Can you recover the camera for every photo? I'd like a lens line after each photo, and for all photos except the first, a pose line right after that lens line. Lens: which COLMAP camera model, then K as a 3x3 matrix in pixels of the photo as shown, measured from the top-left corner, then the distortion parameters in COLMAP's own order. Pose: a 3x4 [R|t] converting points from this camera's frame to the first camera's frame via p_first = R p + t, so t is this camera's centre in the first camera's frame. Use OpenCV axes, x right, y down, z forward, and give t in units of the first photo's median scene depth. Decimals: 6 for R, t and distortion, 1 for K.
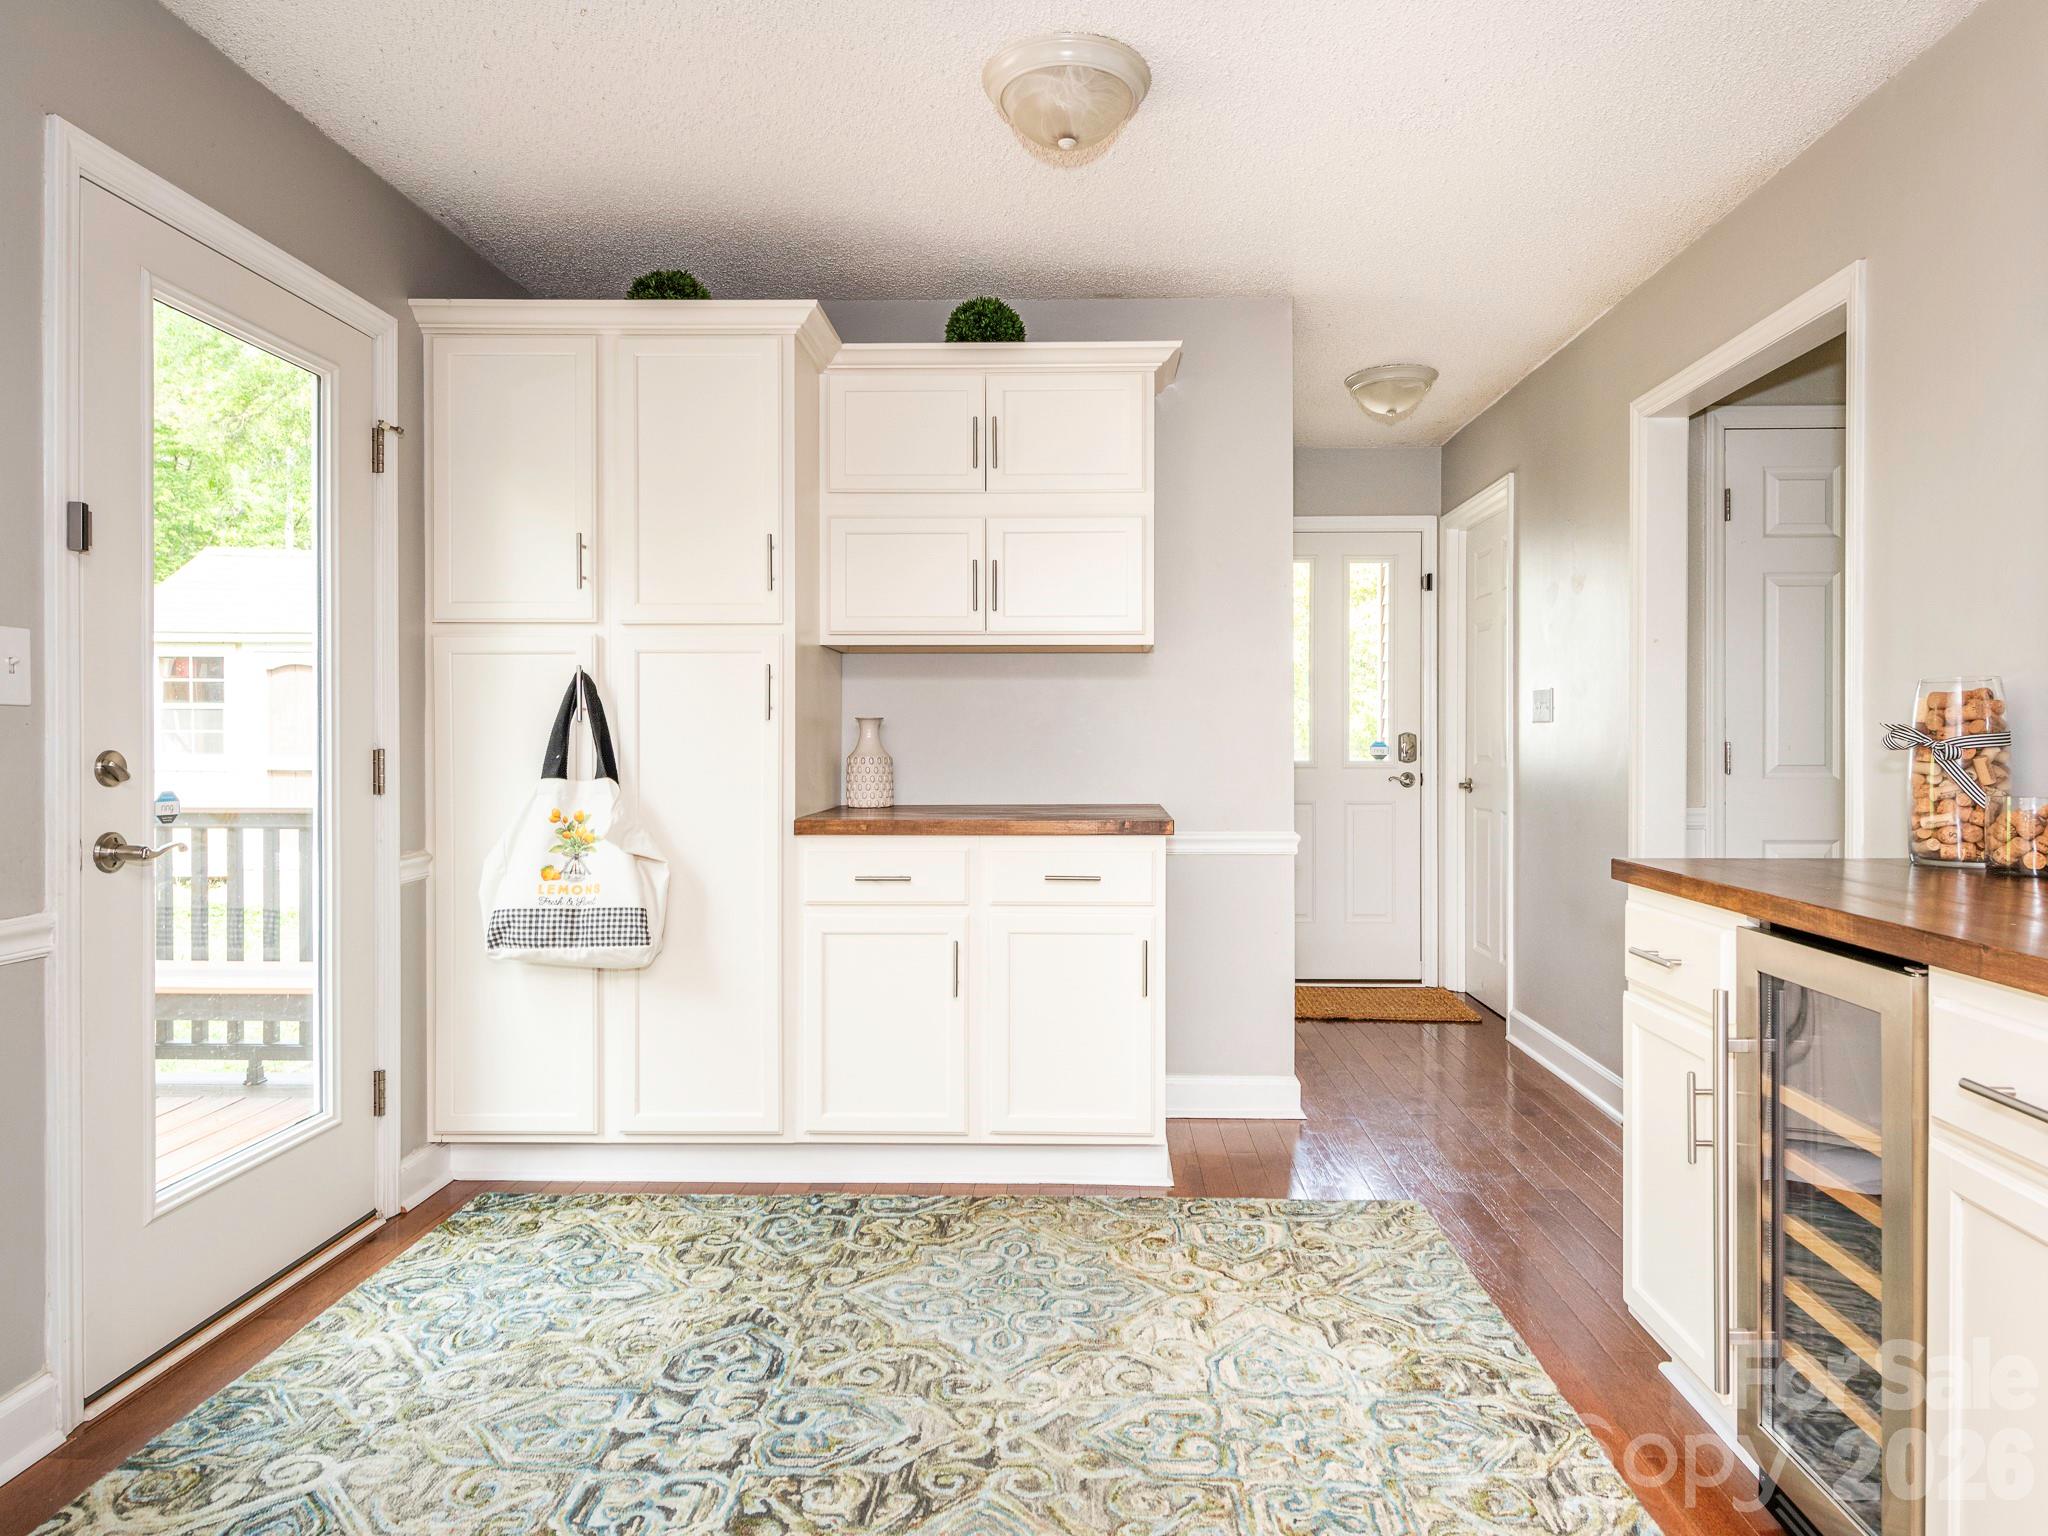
lens RADIAL K [[1199.1, 0, 1045.3], [0, 1199.1, 744.3], [0, 0, 1]] dist [0.019051, -0.012228]
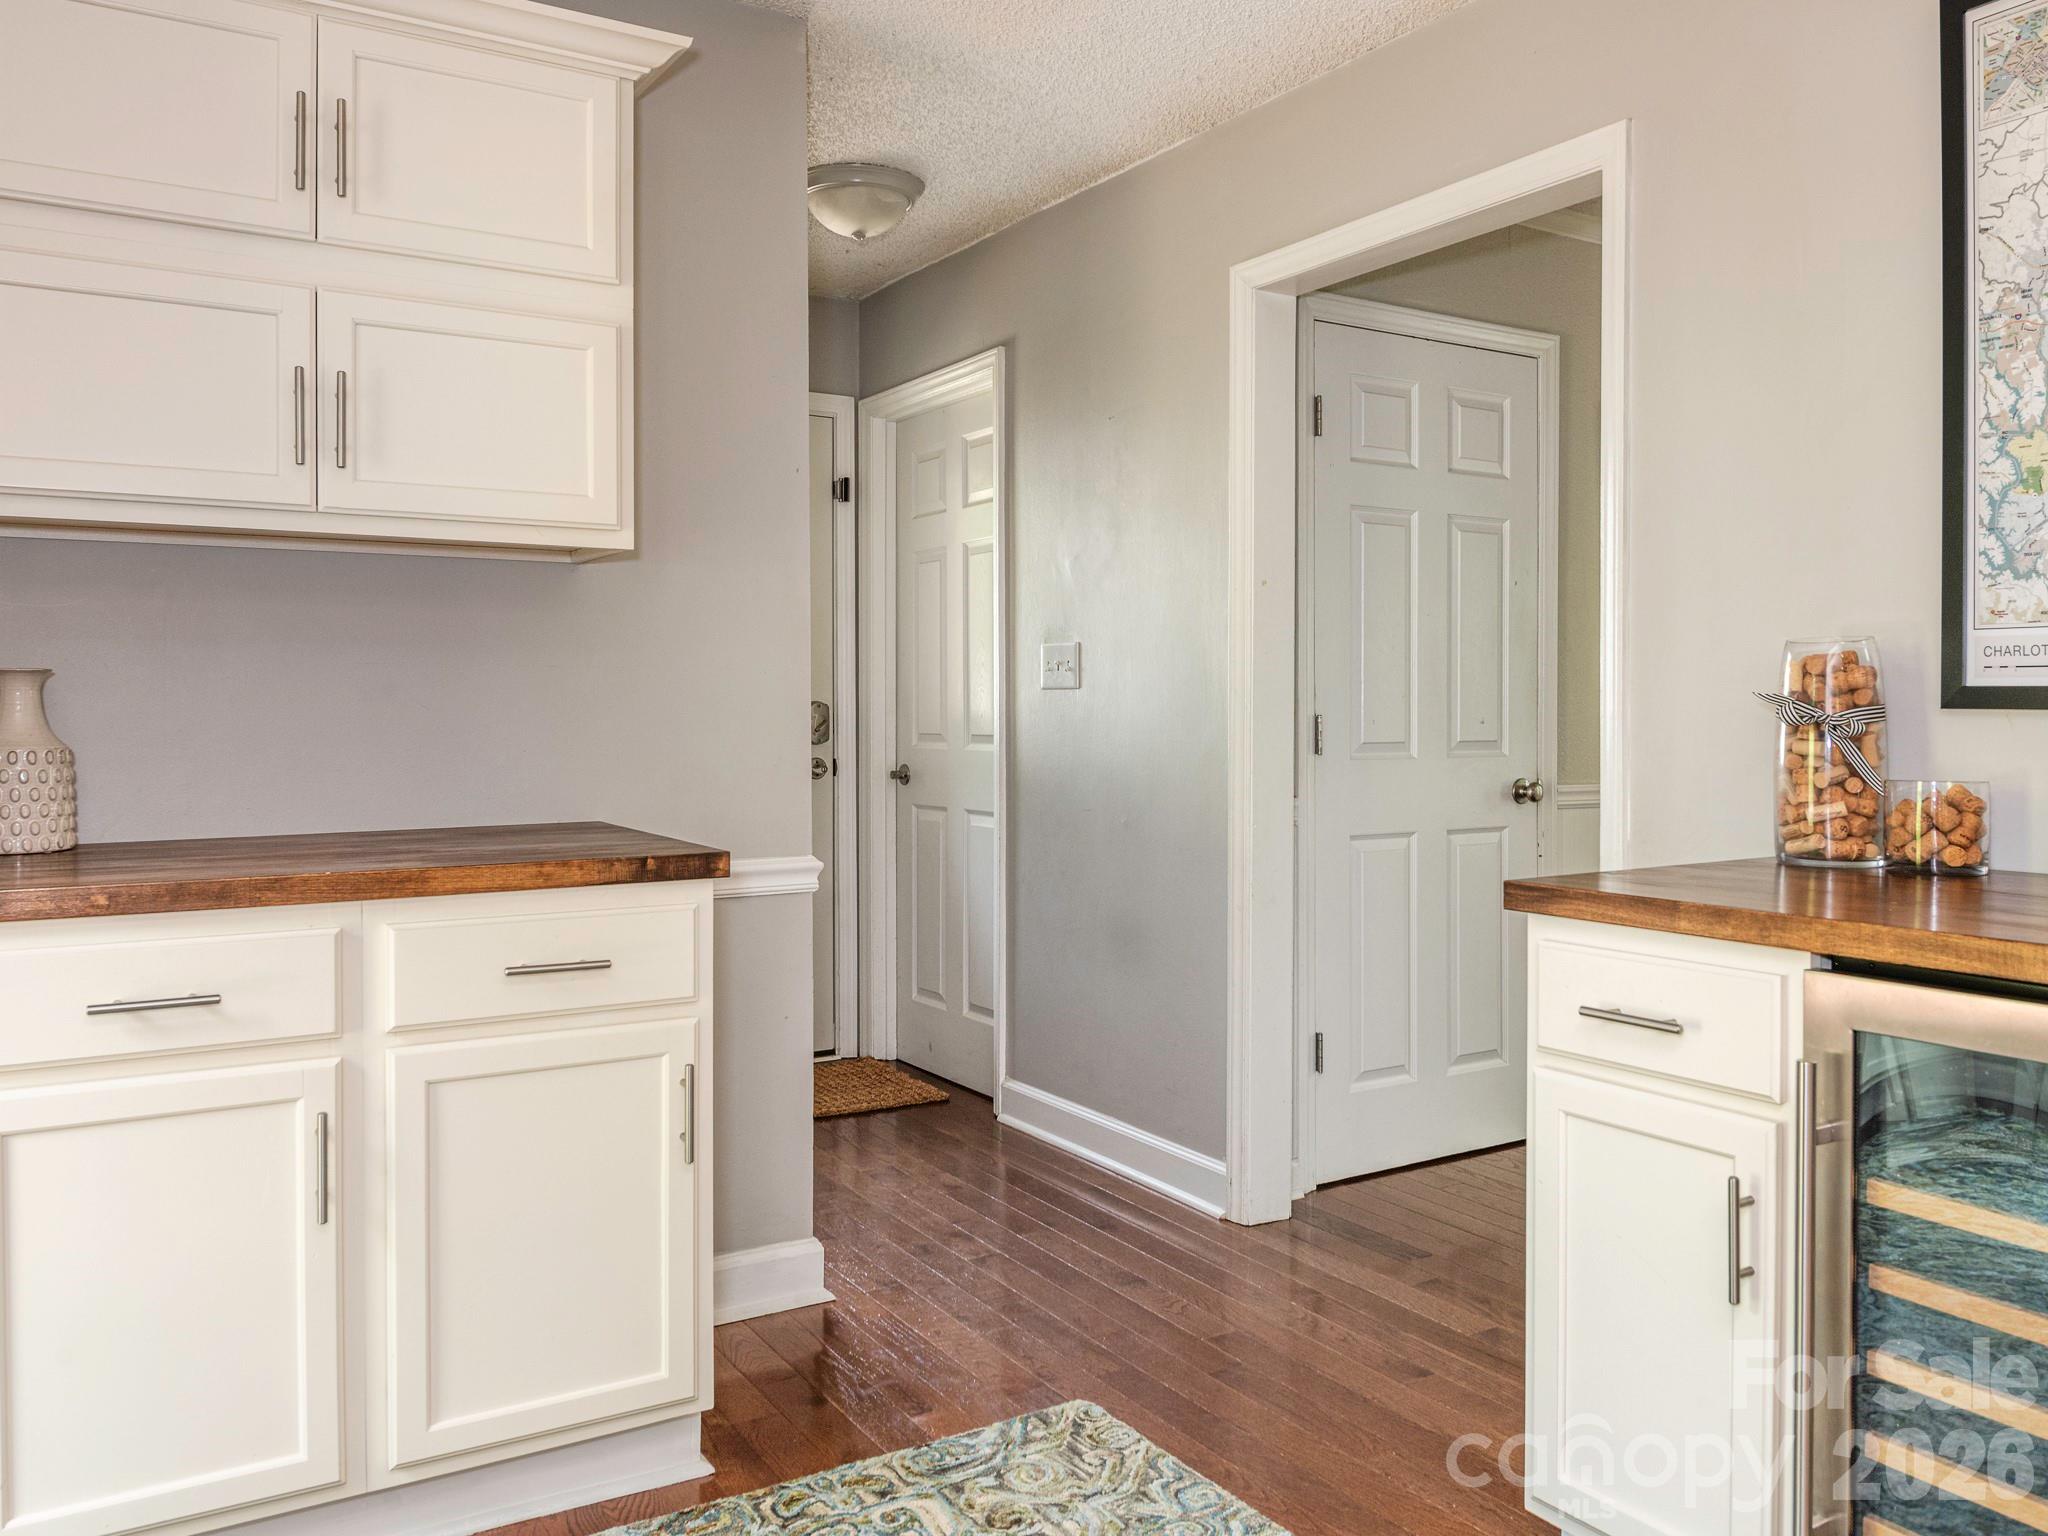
lens RADIAL K [[1594.8, 0, 1090.3], [0, 1594.8, 725.5], [0, 0, 1]] dist [-0.001685, -0.023057]
pose [[0.821123, -0.006310, 0.570716, -0.192440], [0.003123, 0.999974, 0.006564, -0.002654], [-0.570743, -0.003608, 0.821121, 0.268983]]
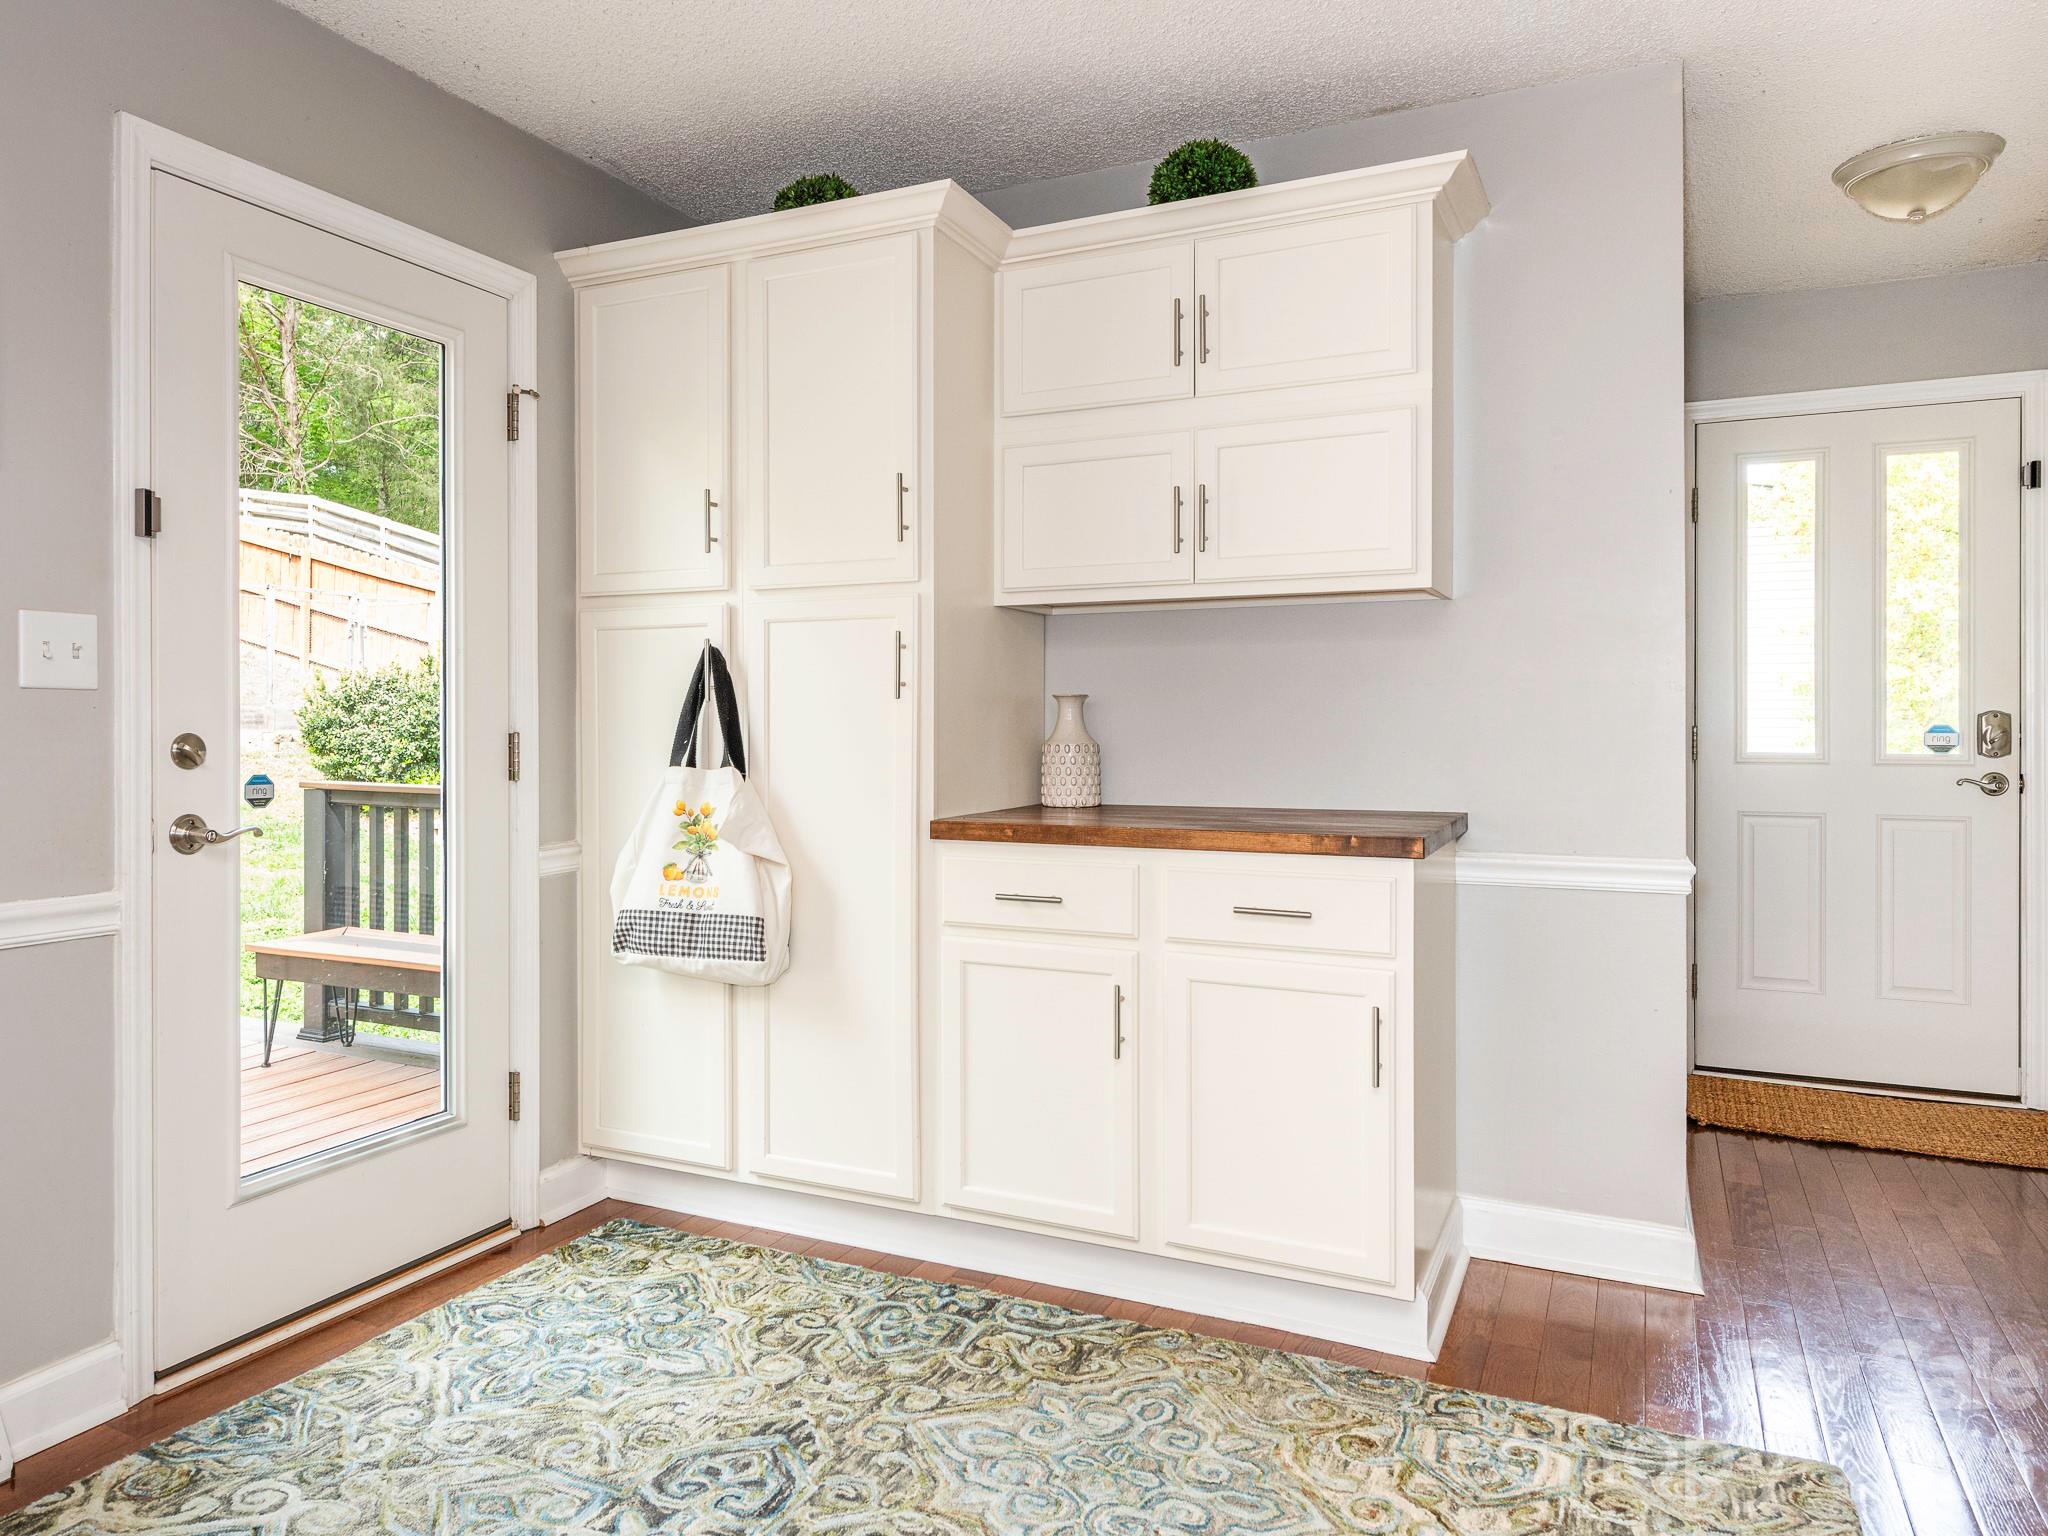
lens RADIAL K [[1377.7, 0, 907.7], [0, 1377.7, 726.1], [0, 0, 1]] dist [0.022315, -0.021499]
pose [[0.901426, 0.000366, -0.432933, 0.186520], [-0.000988, 0.999999, -0.001211, -0.000129], [0.432932, 0.001520, 0.901425, 0.150237]]
